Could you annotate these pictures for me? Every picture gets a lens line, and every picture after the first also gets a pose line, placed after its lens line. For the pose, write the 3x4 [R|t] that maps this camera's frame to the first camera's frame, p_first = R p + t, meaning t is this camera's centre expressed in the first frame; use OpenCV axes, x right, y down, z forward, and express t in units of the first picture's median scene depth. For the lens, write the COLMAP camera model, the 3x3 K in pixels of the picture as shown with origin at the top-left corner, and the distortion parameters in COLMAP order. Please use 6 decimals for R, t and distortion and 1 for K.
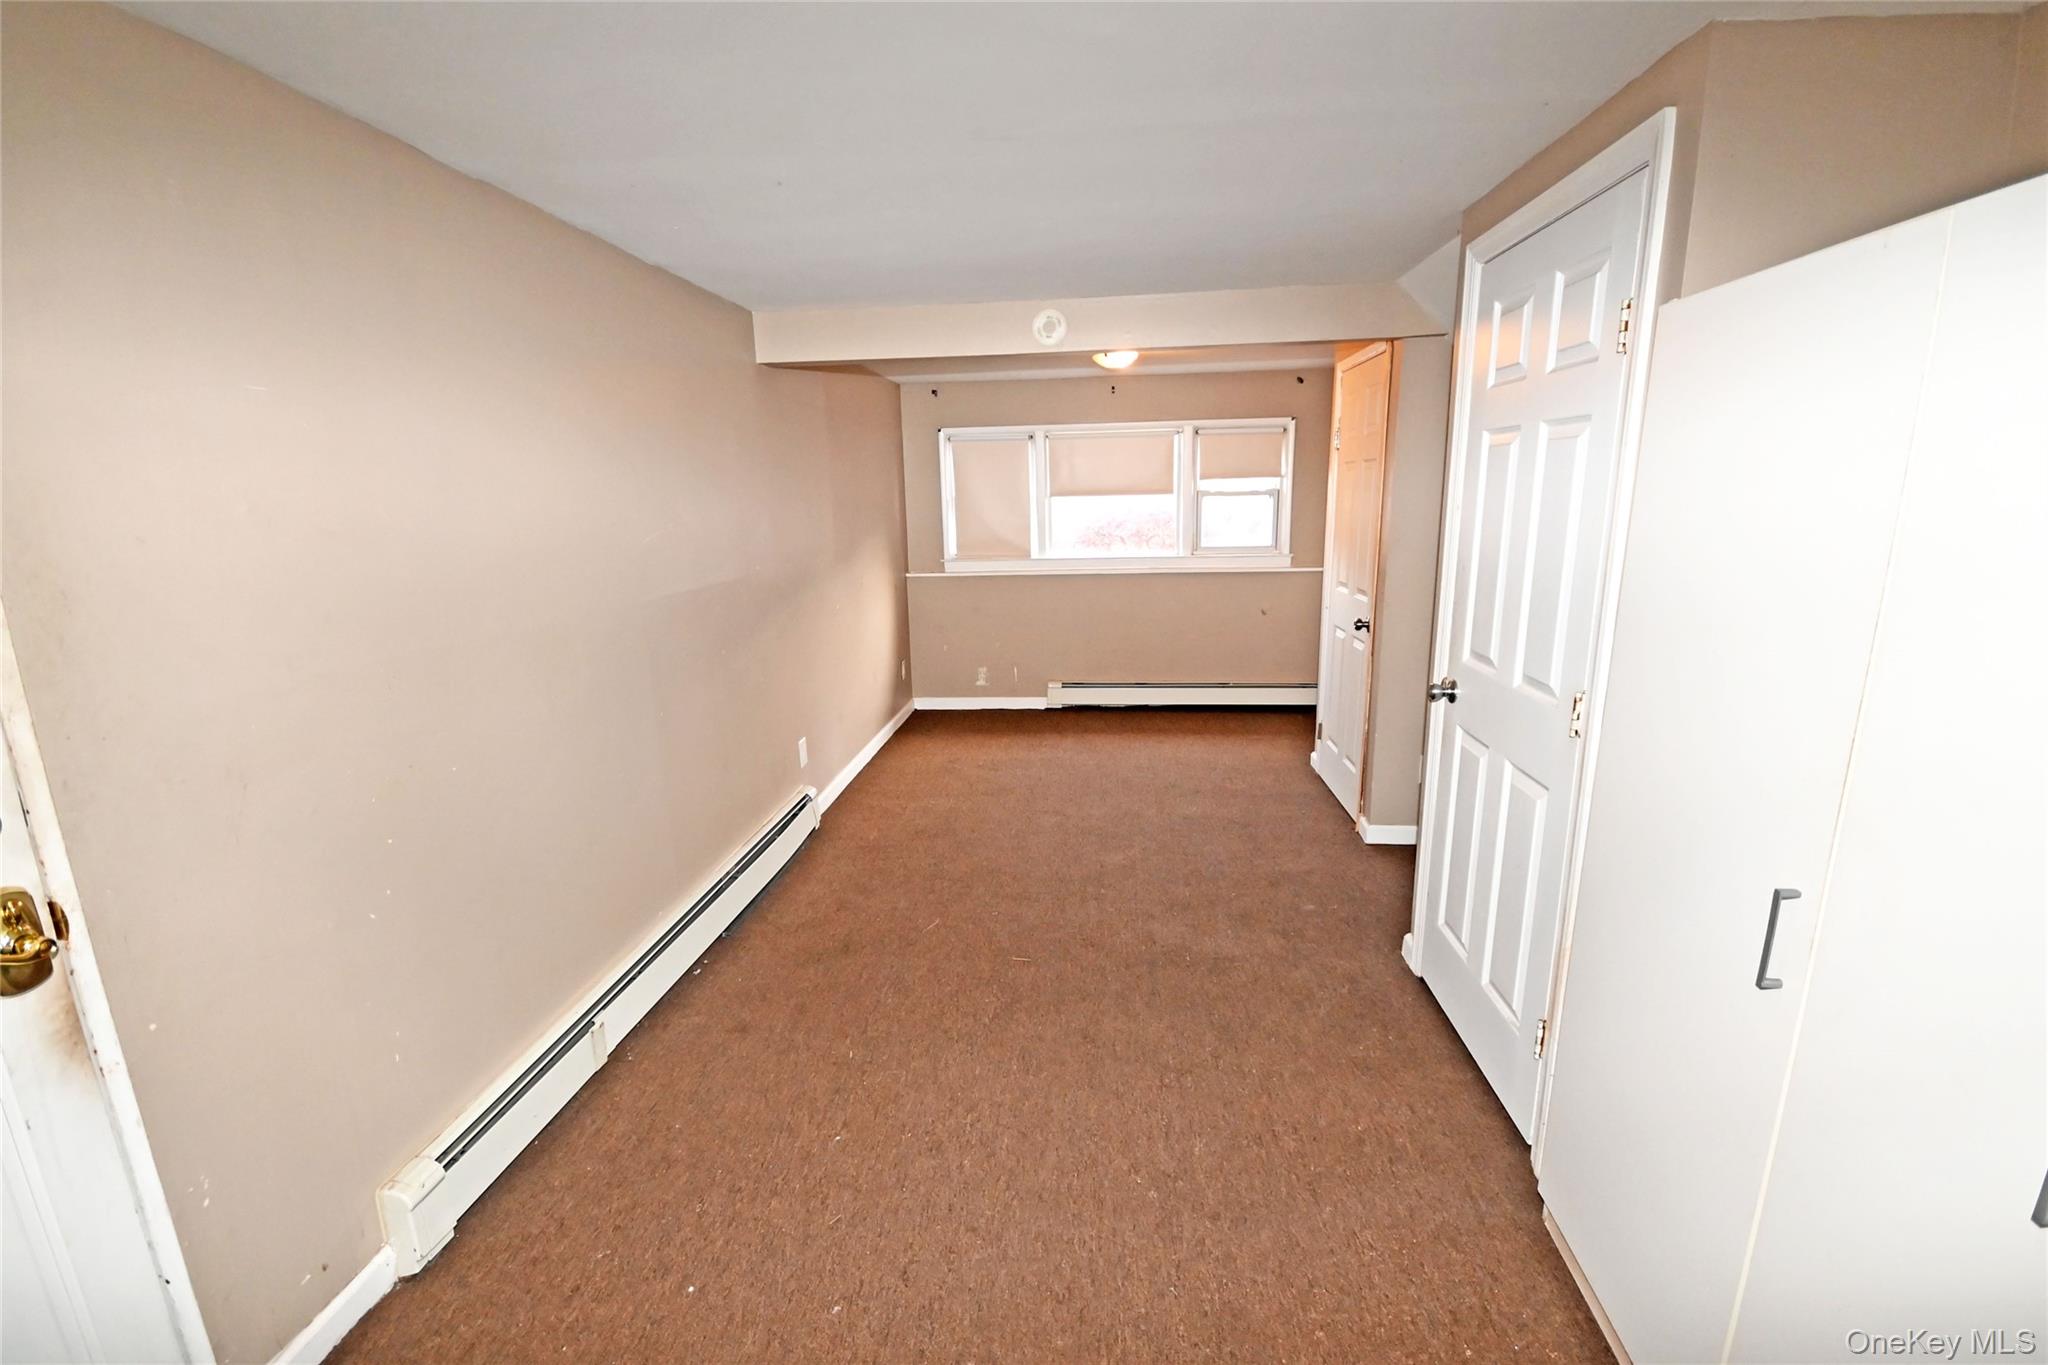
lens RADIAL K [[899.1, 0, 1026.6], [0, 899.1, 687.2], [0, 0, 1]] dist [0.000412, -0.005258]
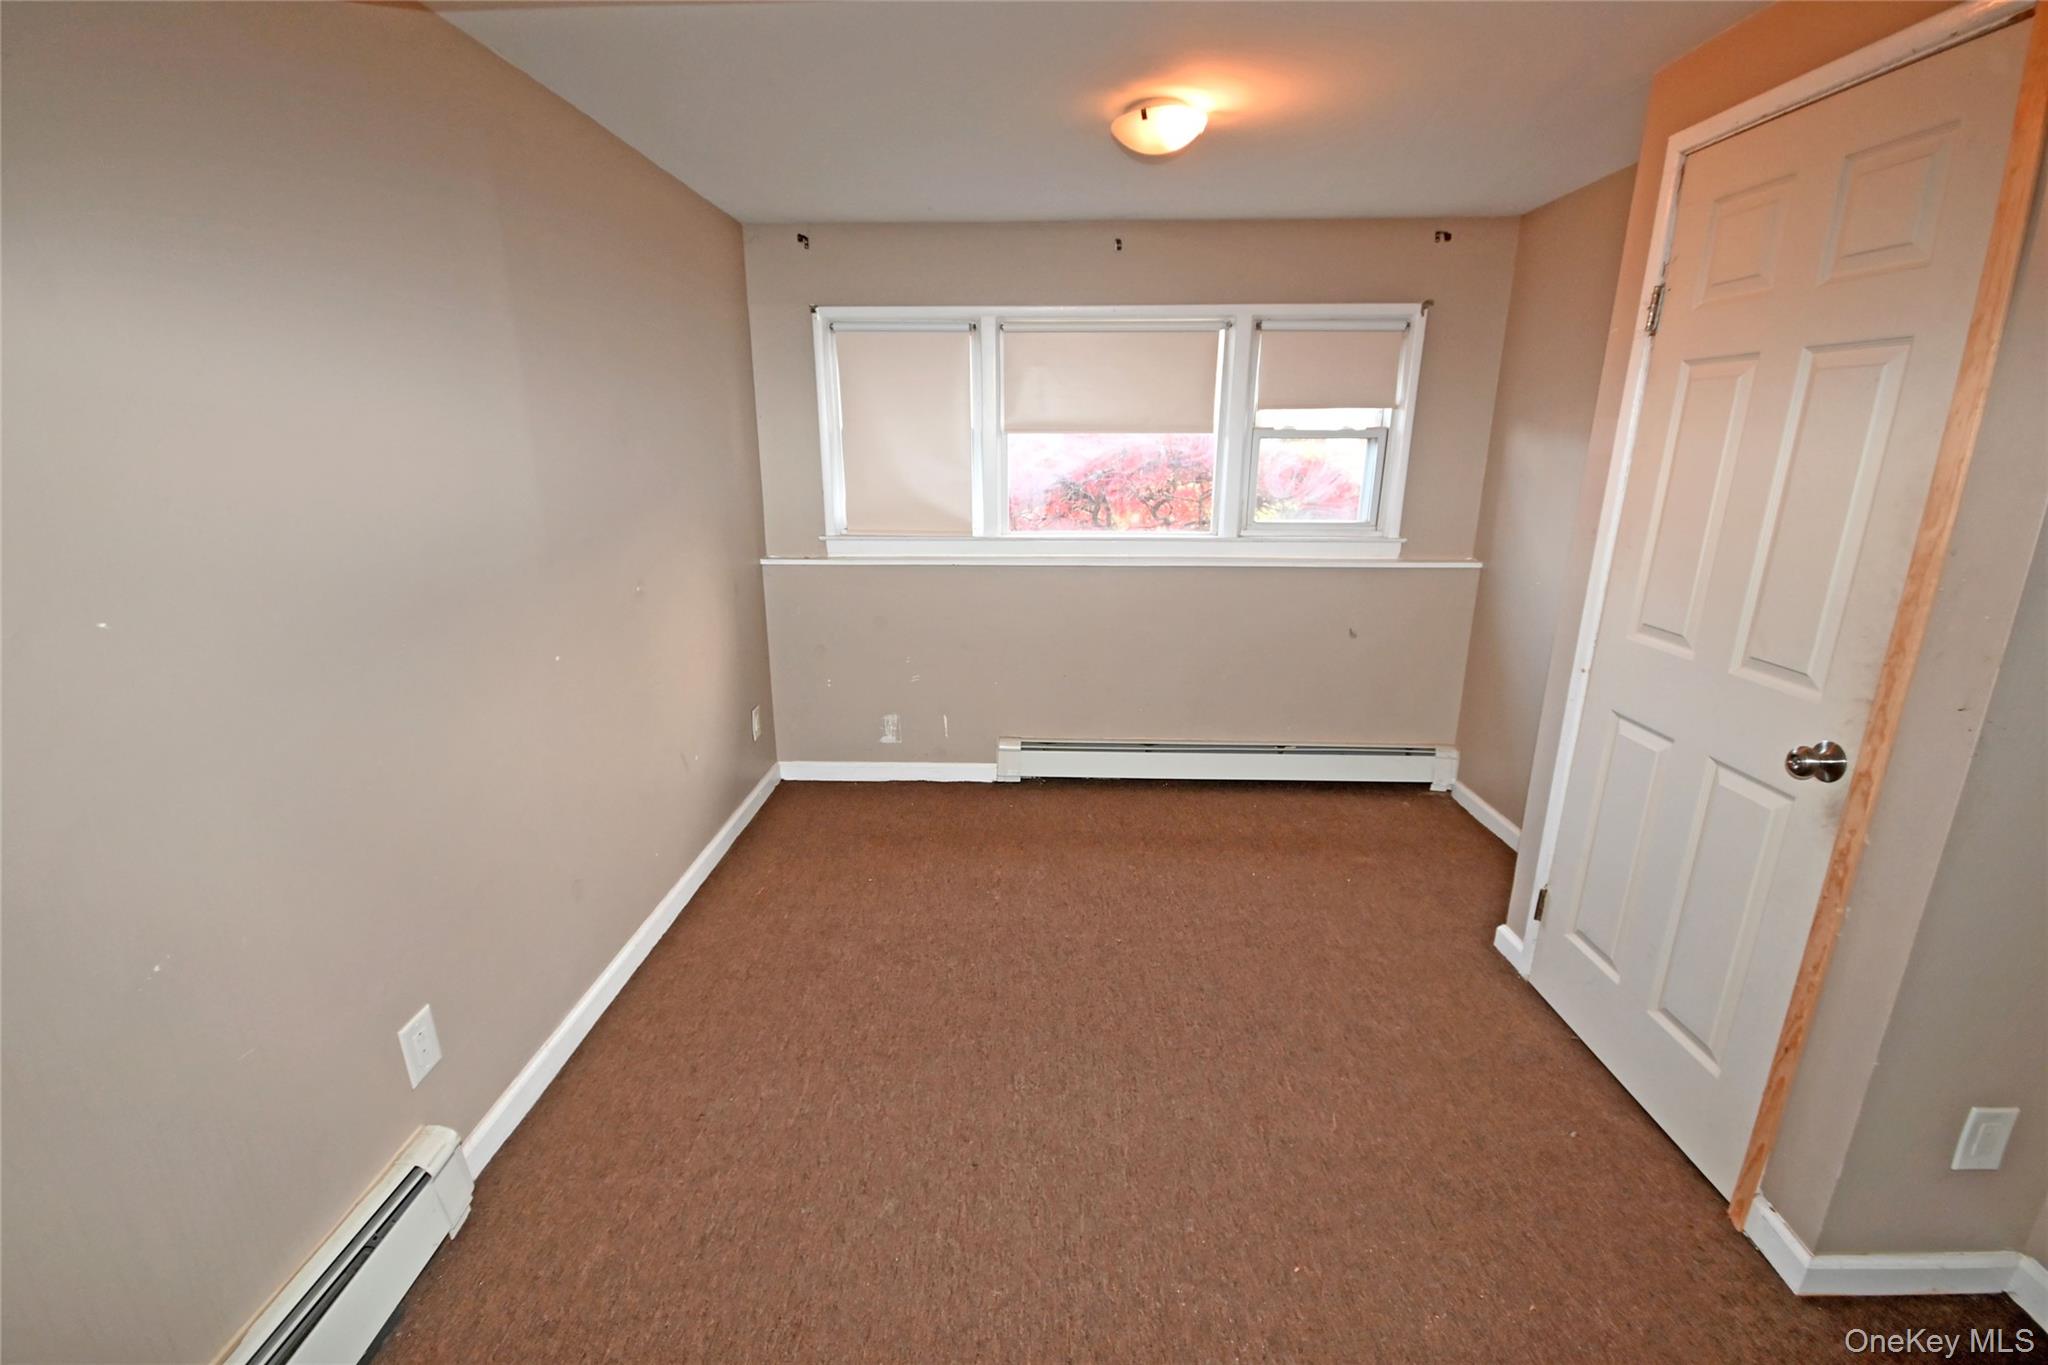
lens RADIAL K [[899.1, 0, 1019.8], [0, 899.1, 692.6], [0, 0, 1]] dist [0.000412, -0.005258]
pose [[0.997539, 0.005054, 0.069935, -0.004580], [-0.009274, 0.998146, 0.060154, -0.077686], [-0.069501, -0.060654, 0.995736, 0.404805]]
